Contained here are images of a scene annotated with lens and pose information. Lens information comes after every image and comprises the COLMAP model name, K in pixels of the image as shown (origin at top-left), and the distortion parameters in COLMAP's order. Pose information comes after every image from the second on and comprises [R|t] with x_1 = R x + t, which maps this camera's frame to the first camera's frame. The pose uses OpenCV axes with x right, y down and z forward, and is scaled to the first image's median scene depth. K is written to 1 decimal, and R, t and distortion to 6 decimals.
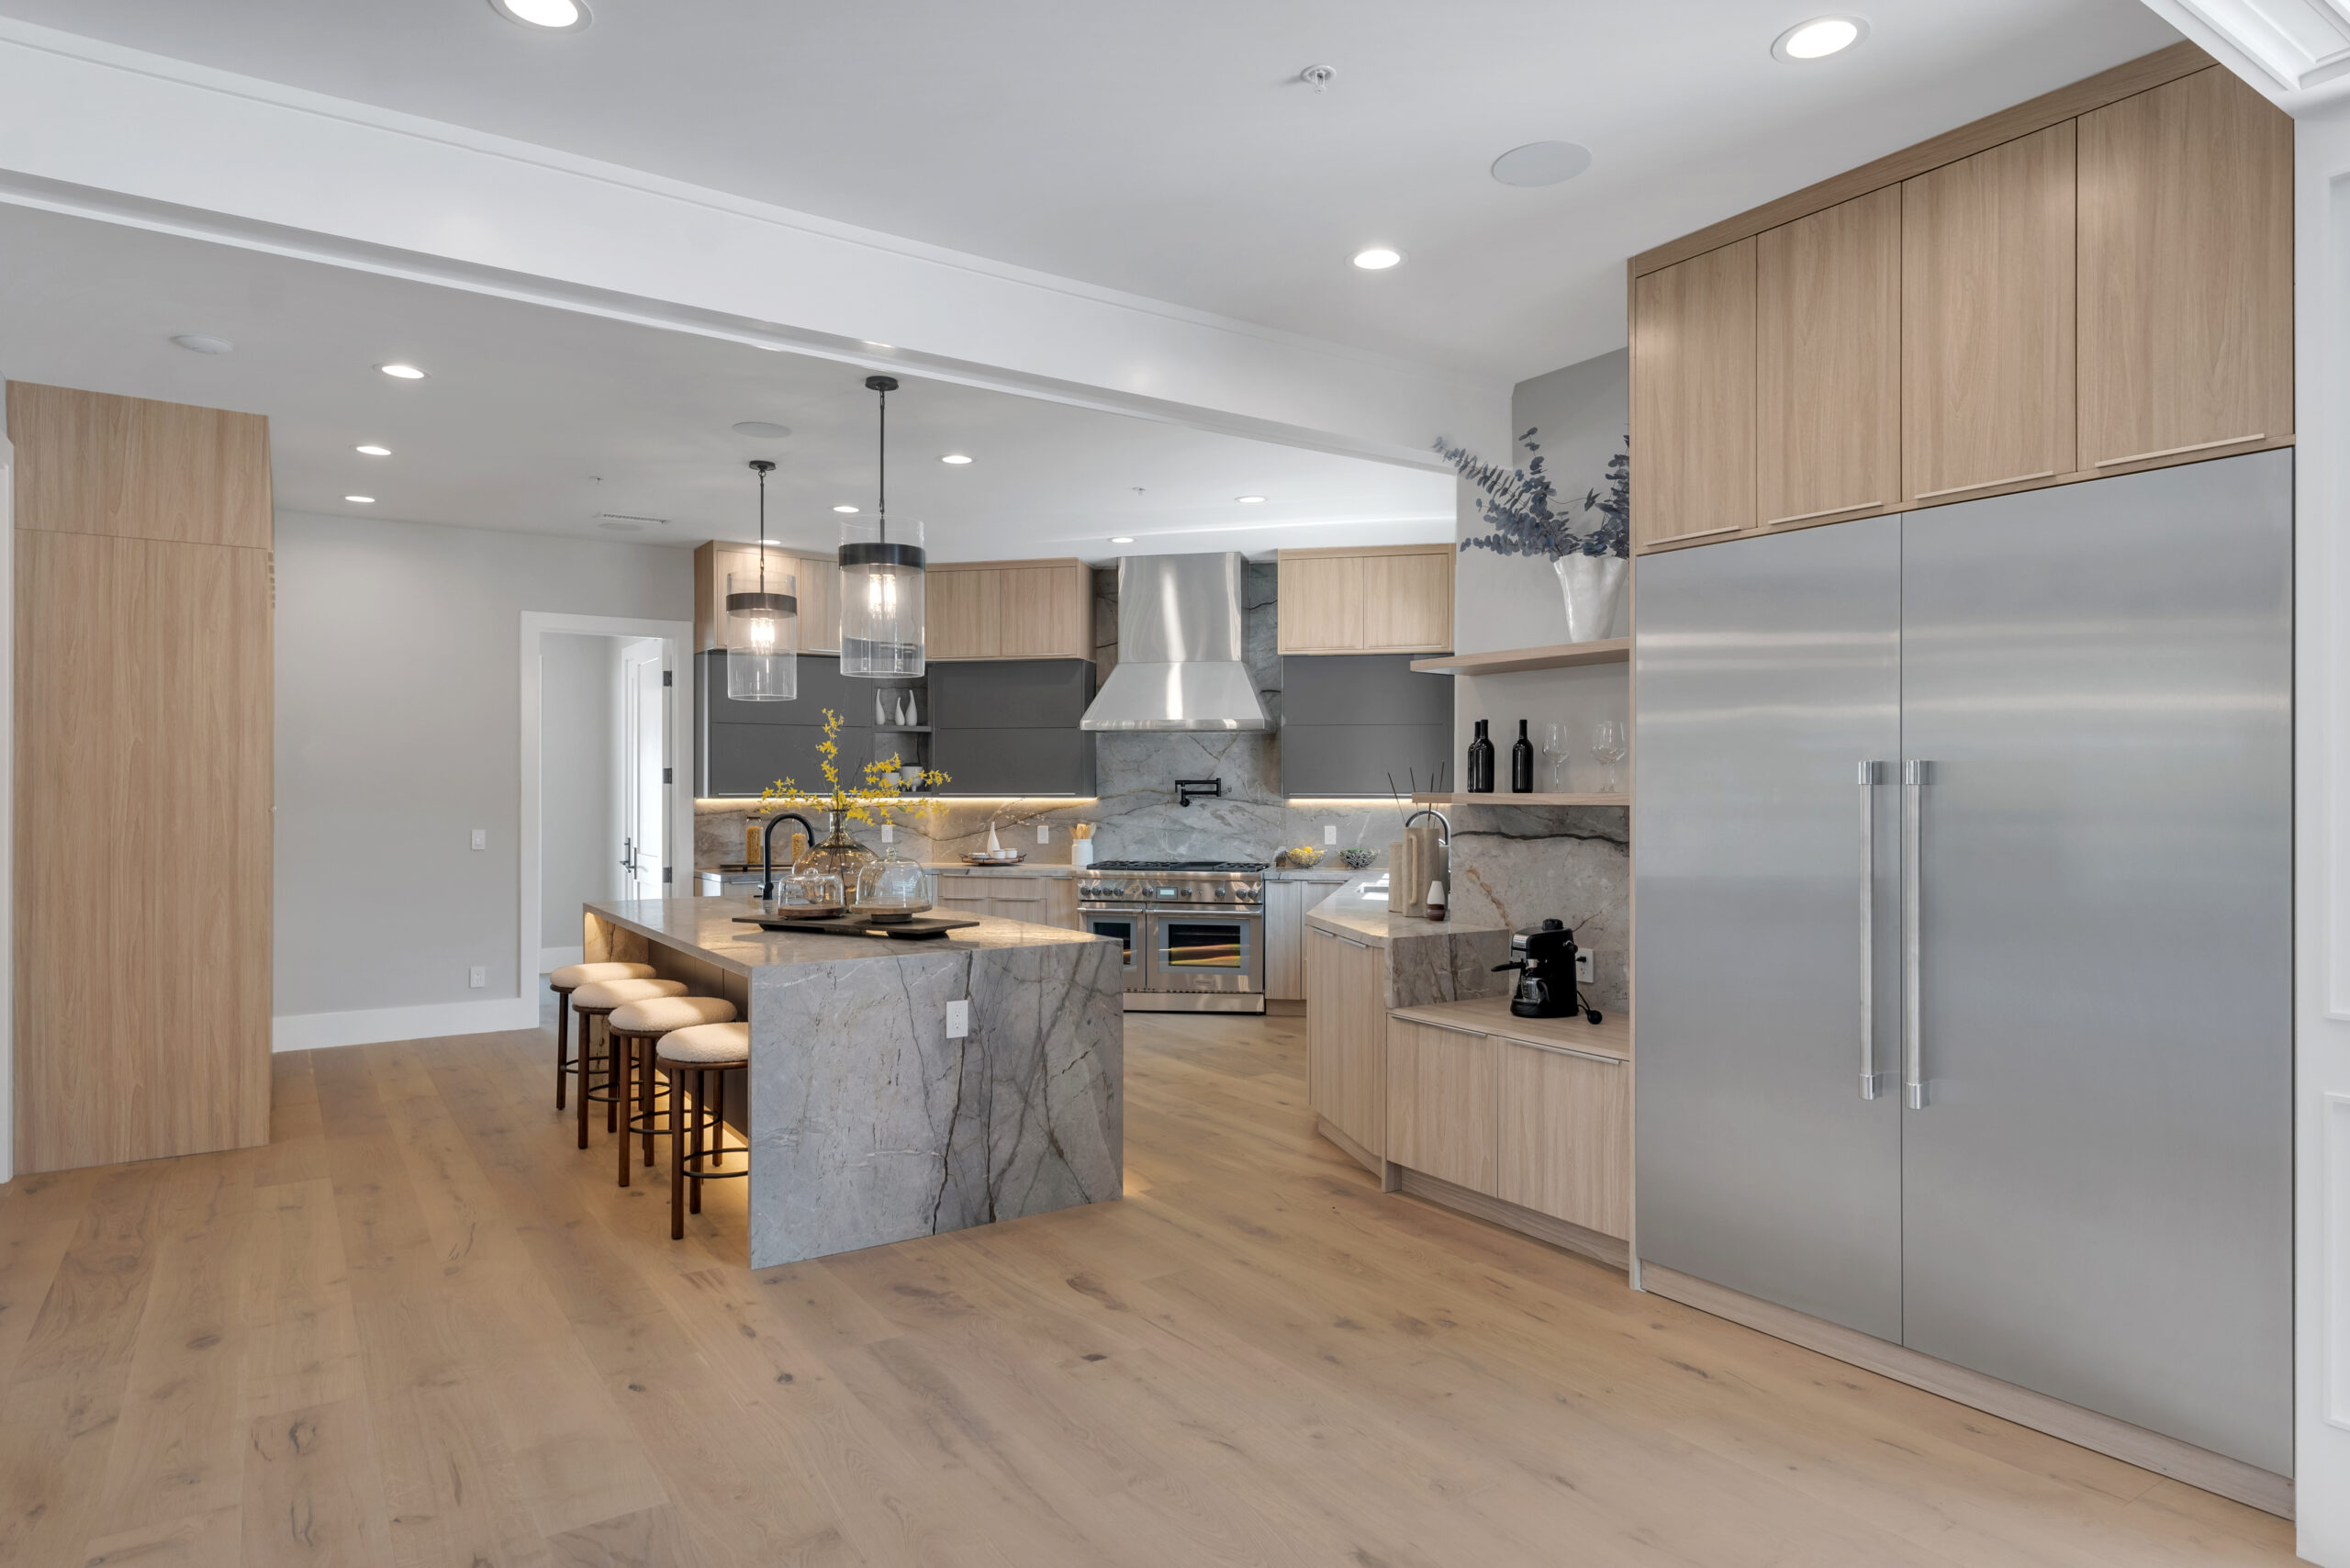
lens RADIAL K [[1334.5, 0, 1186.3], [0, 1334.5, 790.2], [0, 0, 1]] dist [-0.003919, 0.002336]
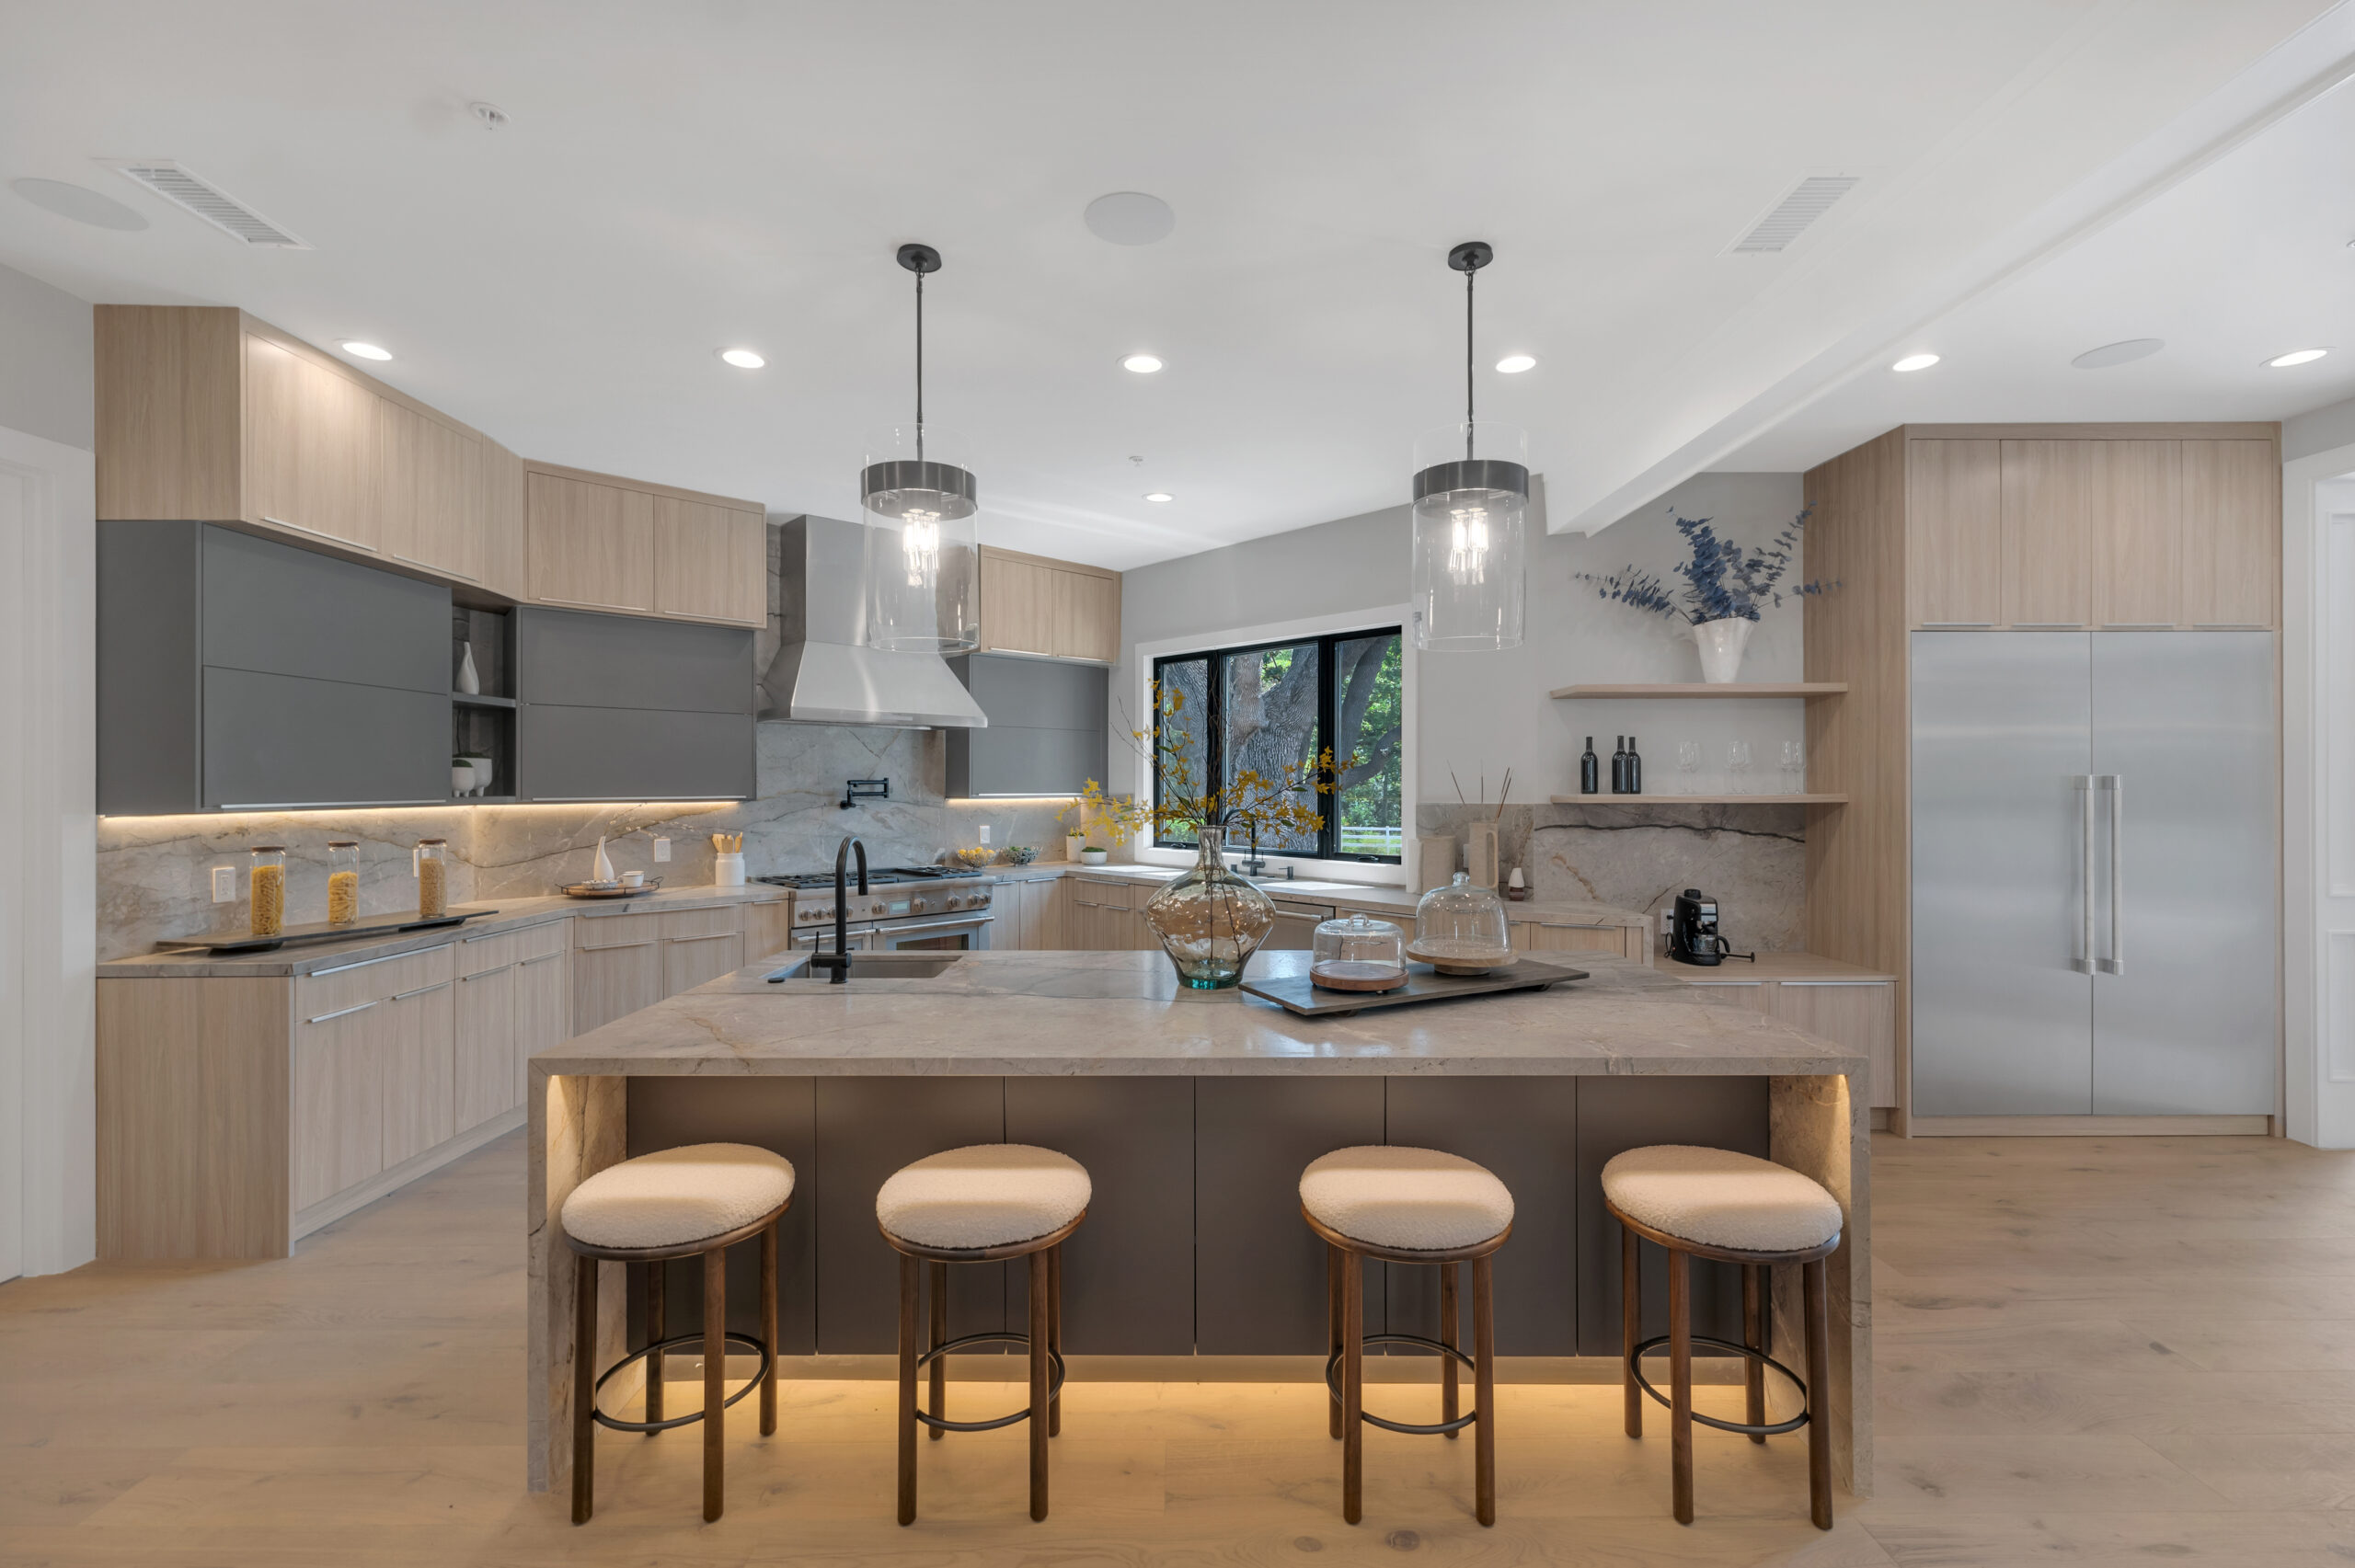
lens RADIAL K [[982.1, 0, 1190.4], [0, 982.1, 779.2], [0, 0, 1]] dist [0.007335, -0.000804]
pose [[0.563893, 0.002419, 0.825845, -0.759057], [0.001806, 0.999990, -0.004162, -0.008796], [-0.825846, 0.003839, 0.563882, 0.799946]]
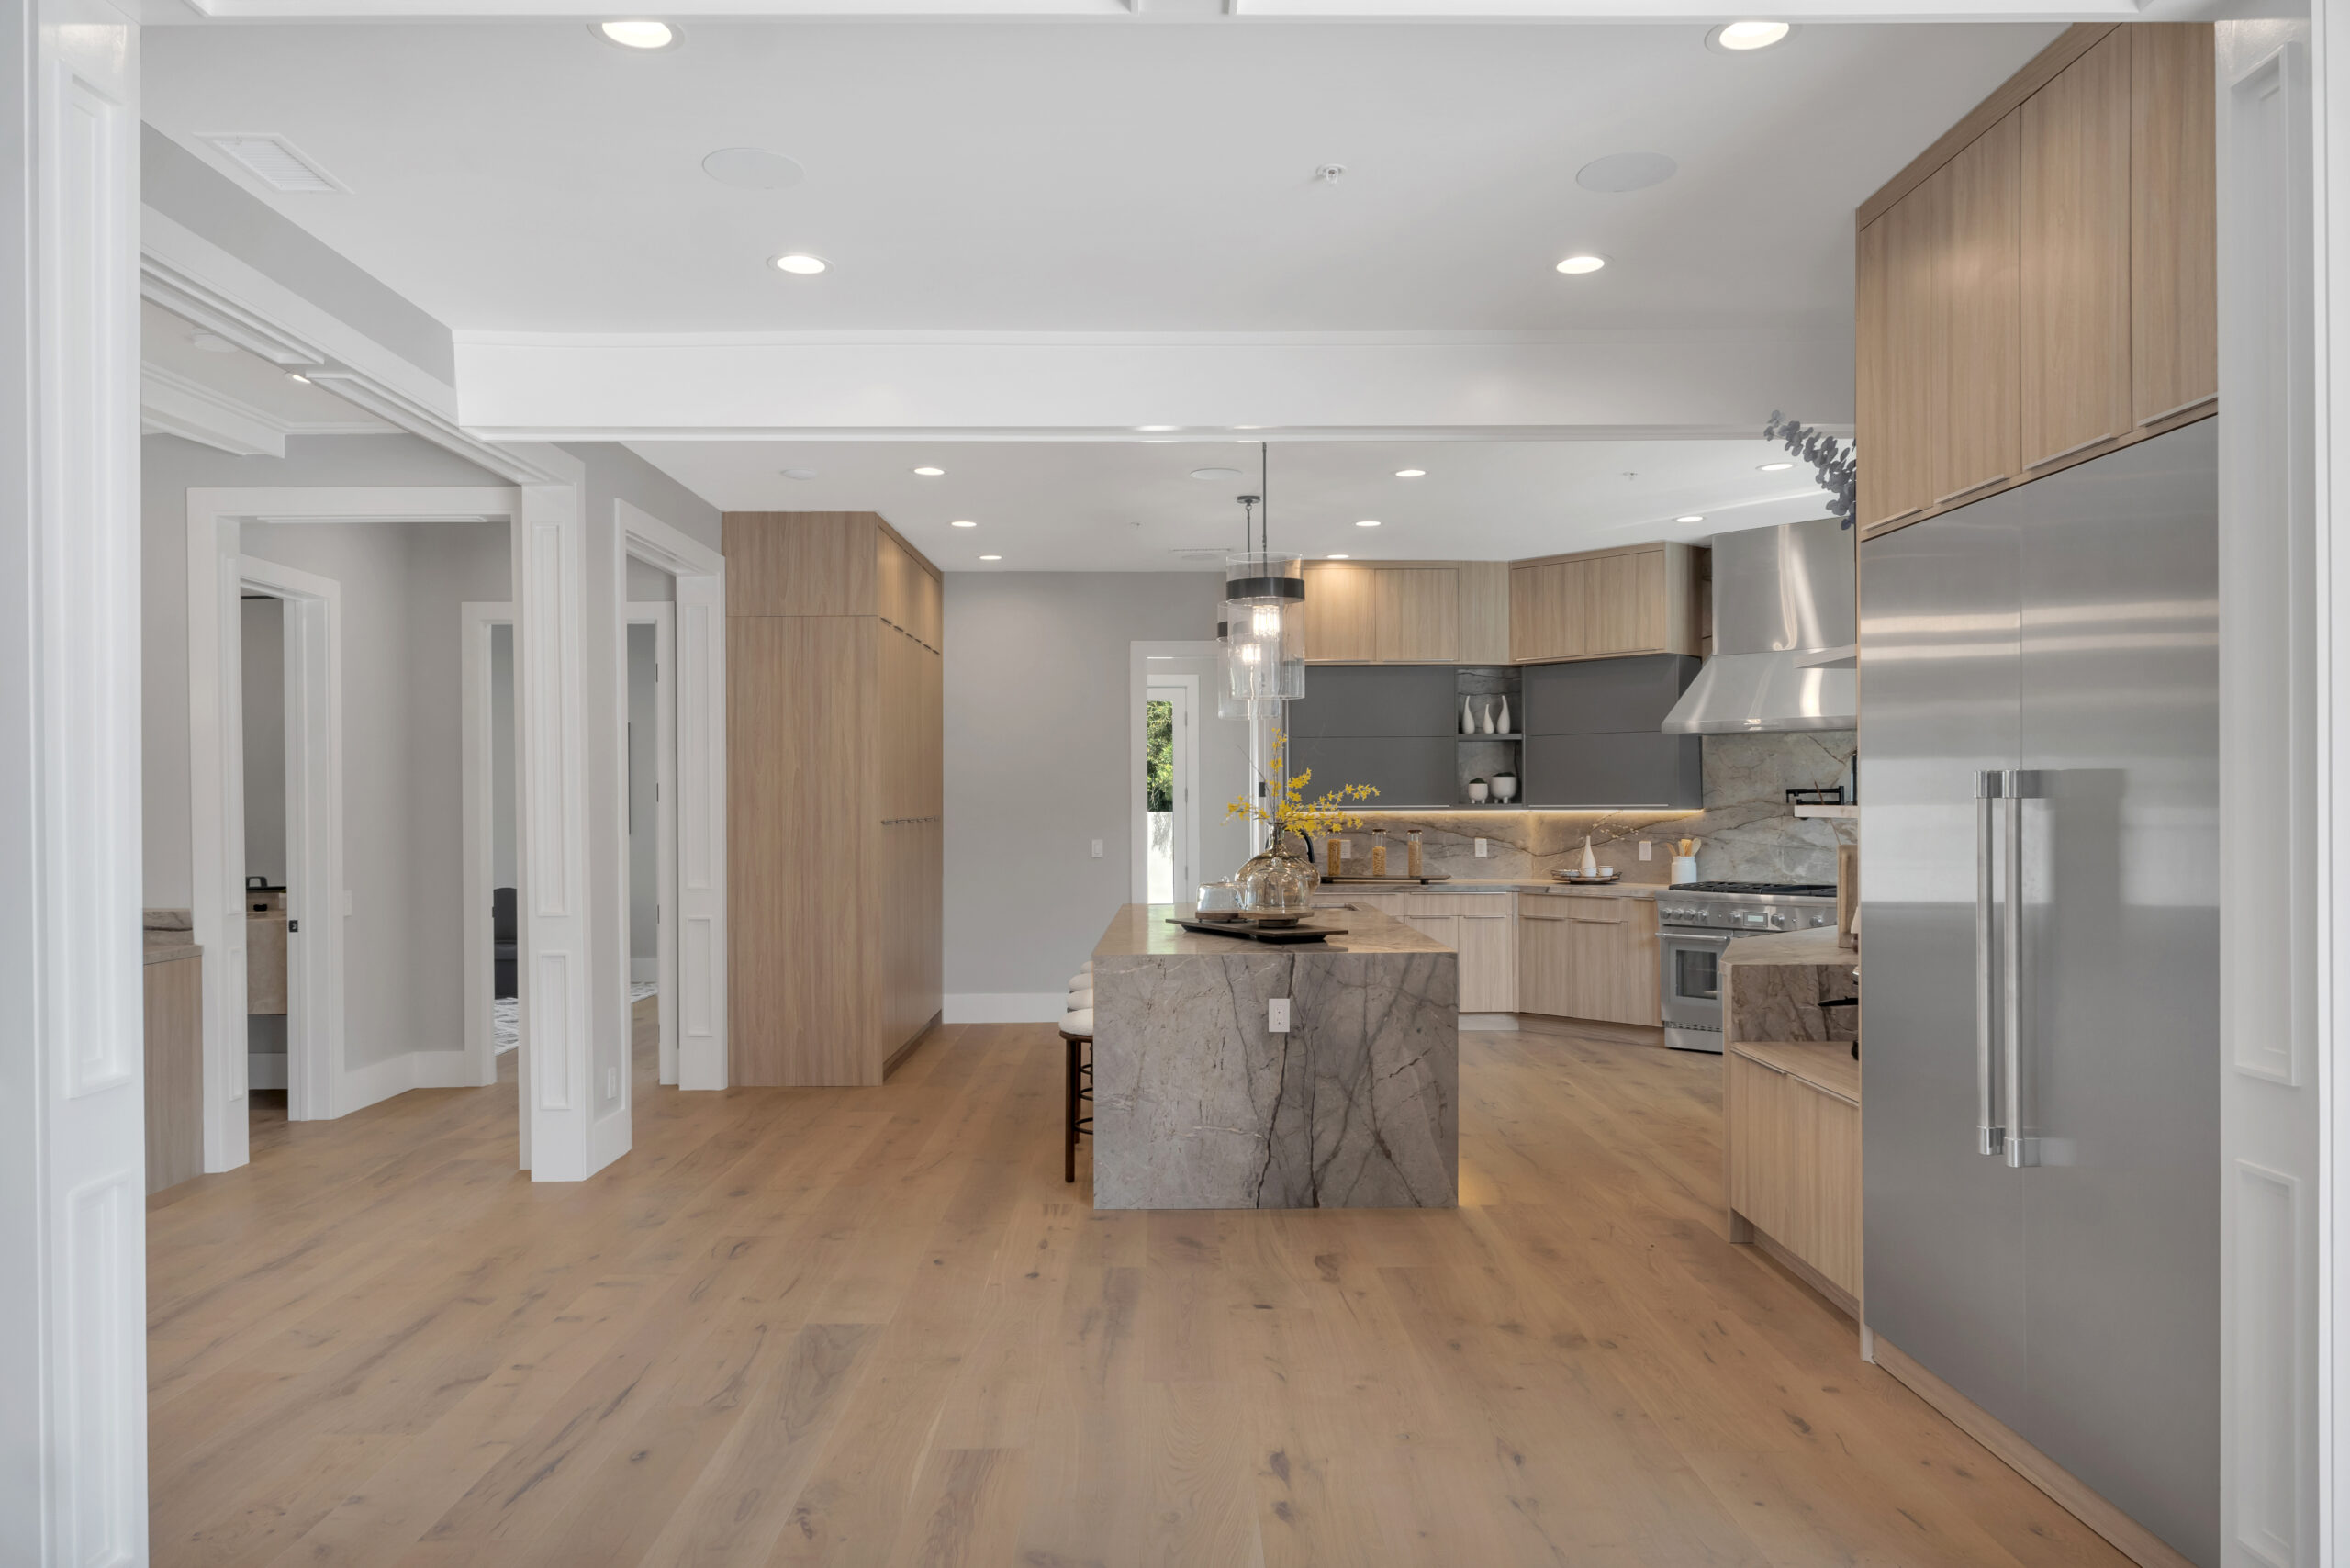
lens RADIAL K [[1590.0, 0, 1185.0], [0, 1590.0, 806.3], [0, 0, 1]] dist [-0.007158, 0.001095]
pose [[0.833216, -0.003279, -0.552938, 0.420411], [0.006045, 0.999977, 0.003180, -0.003161], [0.552915, -0.005992, 0.833216, -0.107491]]
